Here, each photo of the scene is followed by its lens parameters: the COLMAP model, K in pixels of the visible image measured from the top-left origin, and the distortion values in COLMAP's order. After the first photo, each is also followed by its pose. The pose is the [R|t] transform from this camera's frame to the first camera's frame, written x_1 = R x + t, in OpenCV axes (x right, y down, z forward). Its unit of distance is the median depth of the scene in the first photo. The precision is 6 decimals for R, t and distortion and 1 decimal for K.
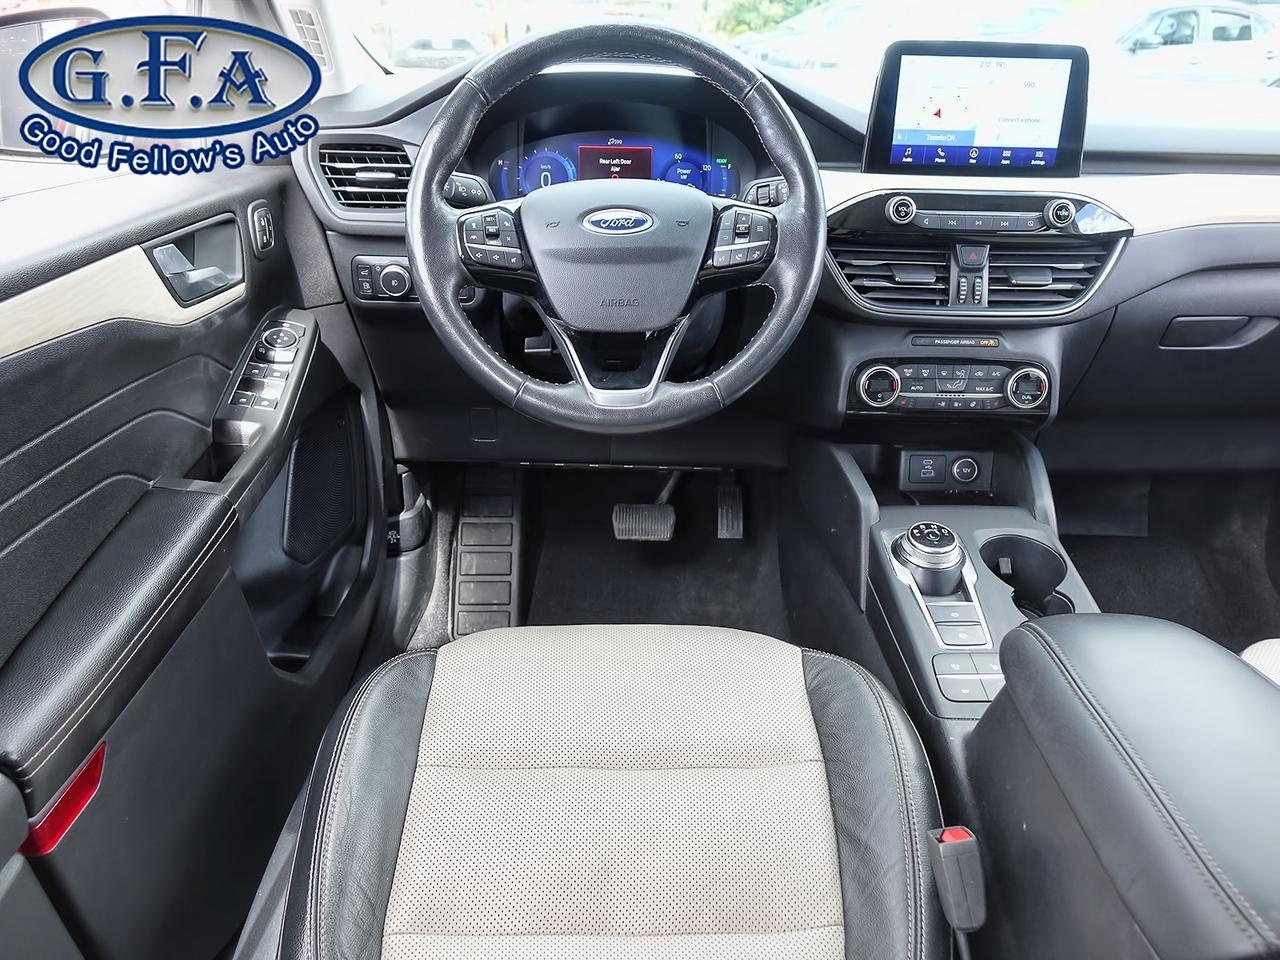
lens RADIAL K [[973.8, 0, 651.1], [0, 973.8, 472.1], [0, 0, 1]] dist [0.008295, -0.015323]
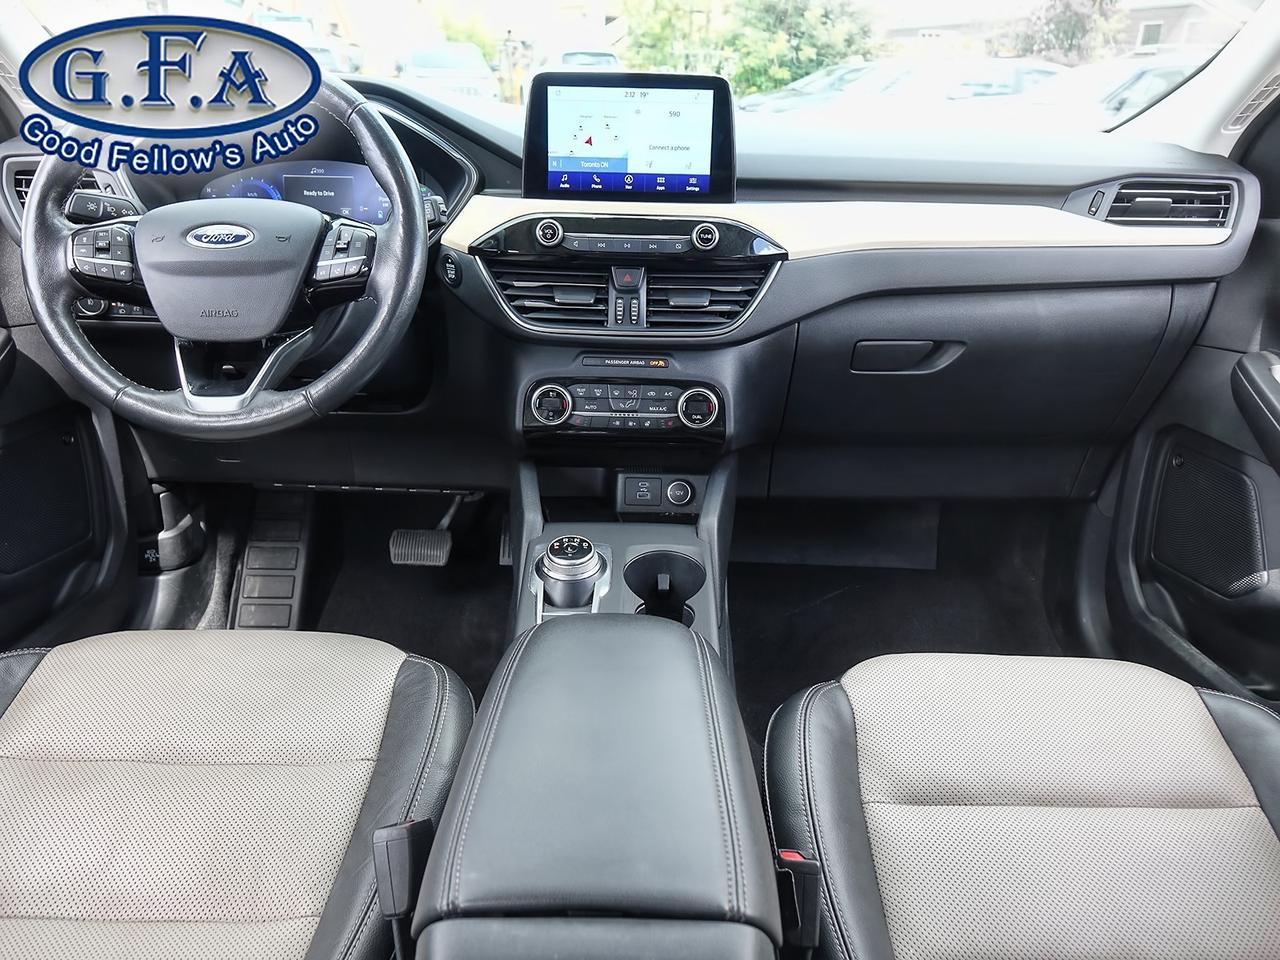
lens RADIAL K [[973.8, 0, 636.8], [0, 973.8, 472.6], [0, 0, 1]] dist [0.008295, -0.015323]
pose [[0.999547, 0.010639, -0.028143, 0.365756], [-0.012138, 0.998487, -0.053631, 0.037911], [0.027529, 0.053948, 0.998164, -0.014234]]
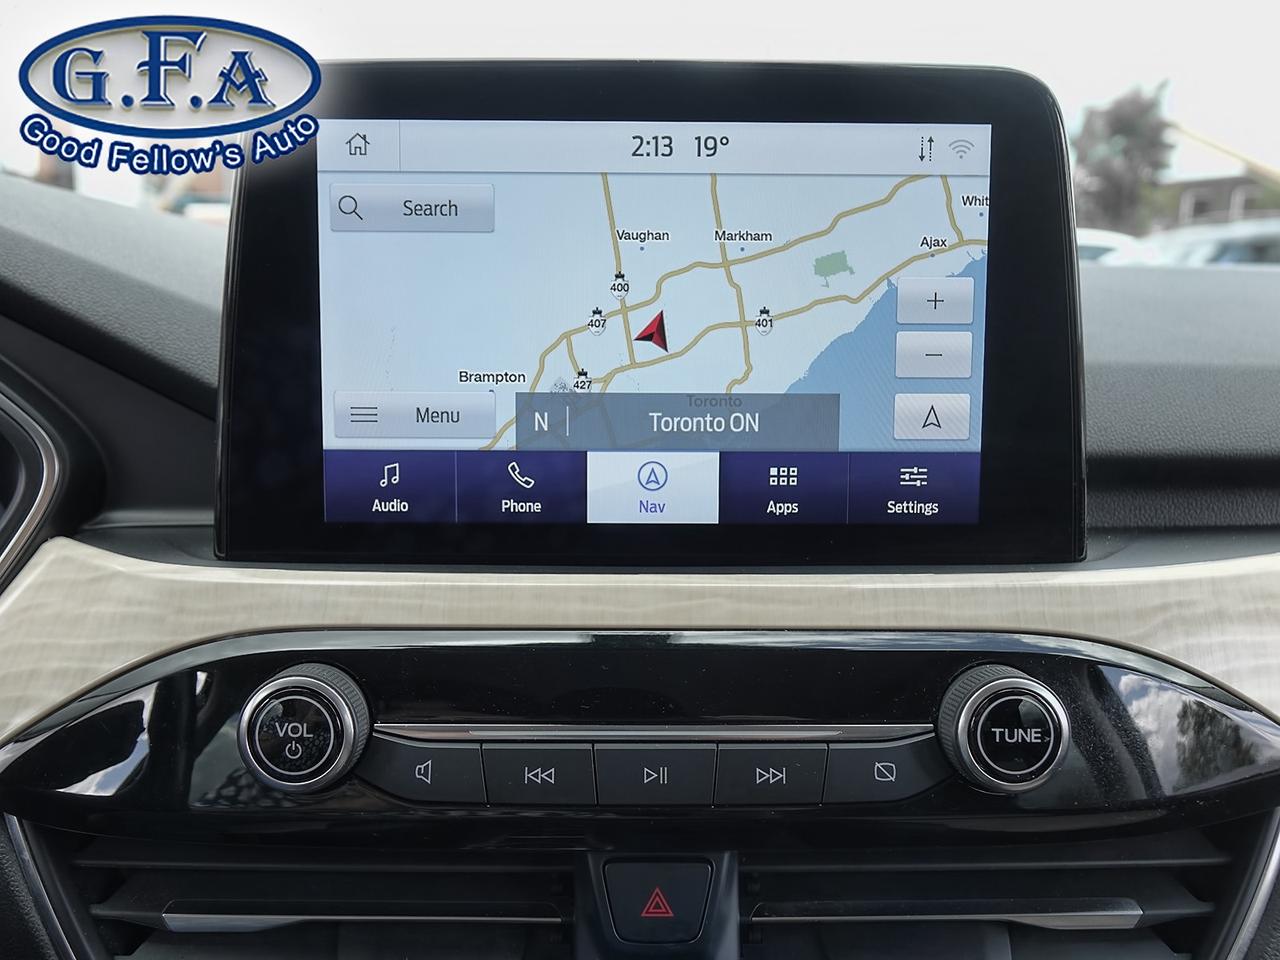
lens RADIAL K [[1208.4, 0, 639.0], [0, 1208.4, 476.1], [0, 0, 1]] dist [0.007113, -0.003511]
pose [[0.999770, -0.015032, -0.015273, 0.326855], [0.010557, 0.965700, -0.259445, -0.241703], [0.018649, 0.259224, 0.965637, 0.684557]]
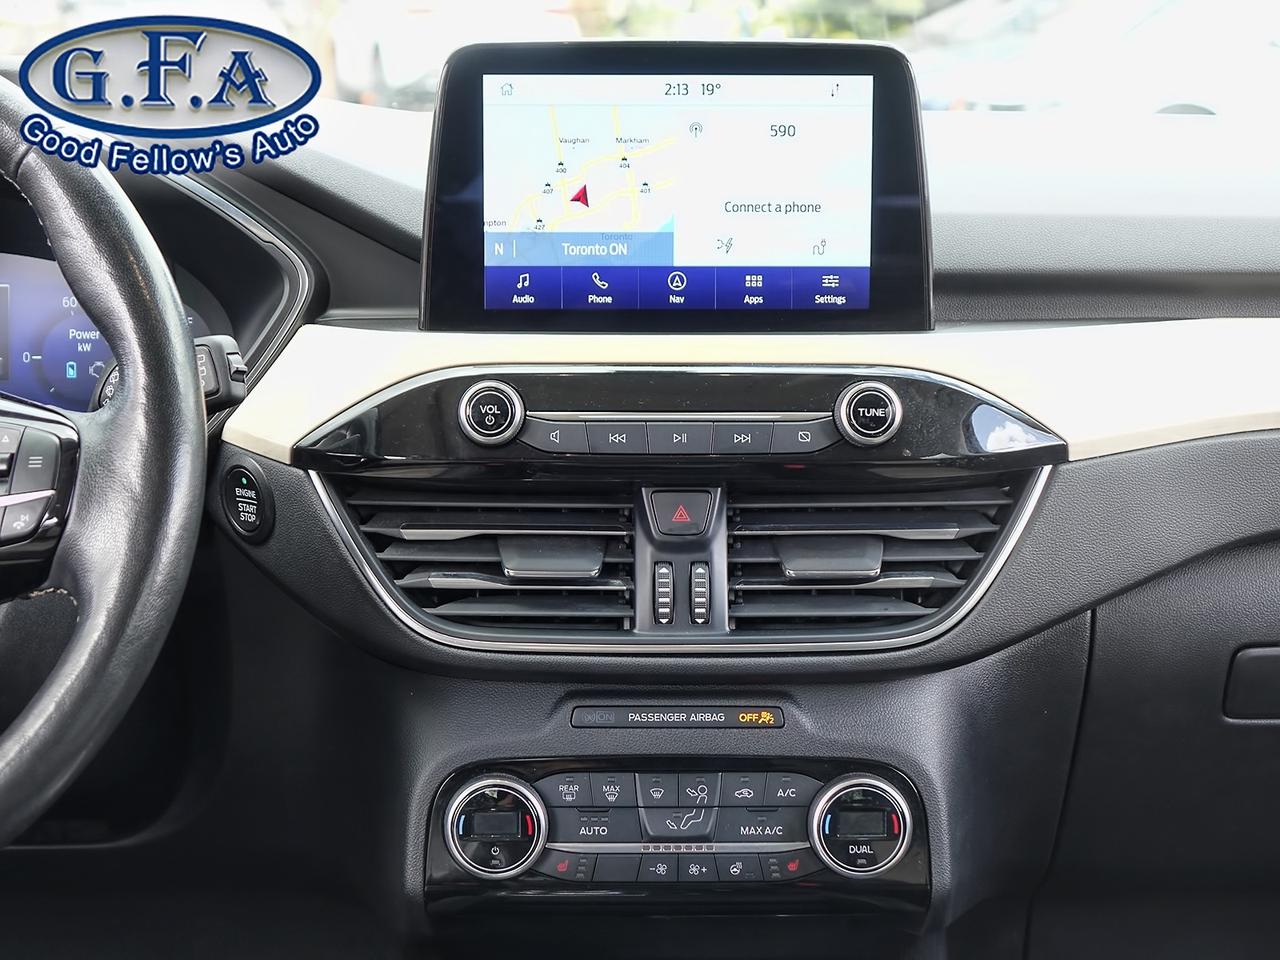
lens RADIAL K [[2259.8, 0, 639.6], [0, 2259.8, 484.2], [0, 0, 1]] dist [-0.020347, 0.000000]
pose [[0.999759, -0.018248, -0.012167, 0.319630], [0.014935, 0.972698, -0.231592, -0.008198], [0.016061, 0.231354, 0.972737, 0.045932]]
